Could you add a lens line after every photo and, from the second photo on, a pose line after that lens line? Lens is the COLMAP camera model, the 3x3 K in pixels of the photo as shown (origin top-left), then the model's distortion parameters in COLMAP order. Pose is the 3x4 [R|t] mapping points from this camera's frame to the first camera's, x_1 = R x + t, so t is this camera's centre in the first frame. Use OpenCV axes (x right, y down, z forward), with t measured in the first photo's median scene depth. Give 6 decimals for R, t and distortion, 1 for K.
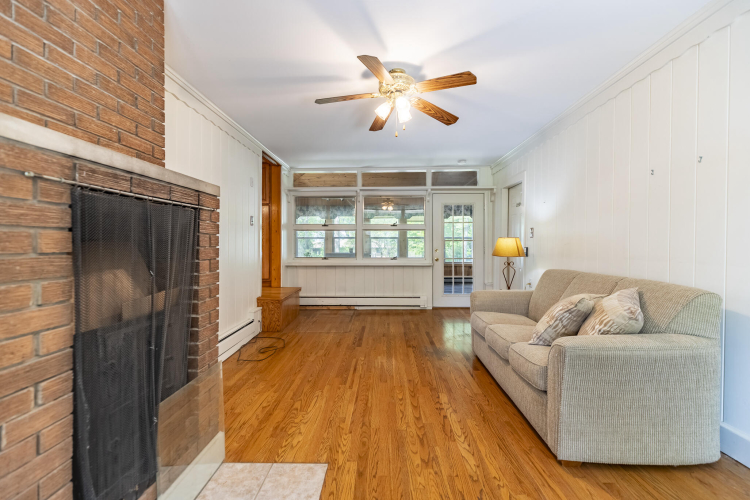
lens RADIAL K [[335.4, 0, 375.1], [0, 335.4, 248.6], [0, 0, 1]] dist [0.002664, 0.000211]
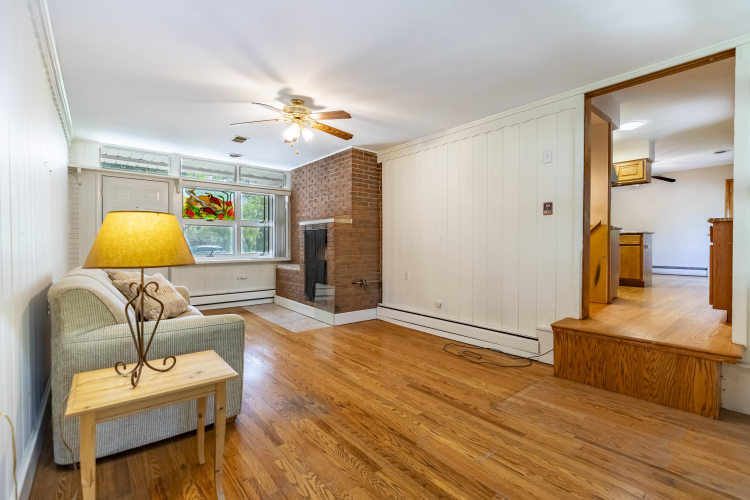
lens RADIAL K [[335.4, 0, 375.0], [0, 335.4, 247.9], [0, 0, 1]] dist [0.002664, 0.000211]
pose [[-0.755142, 0.010294, -0.655480, 0.538779], [-0.004614, 0.999768, 0.021017, -0.006617], [0.655545, 0.018895, -0.754920, 1.732443]]
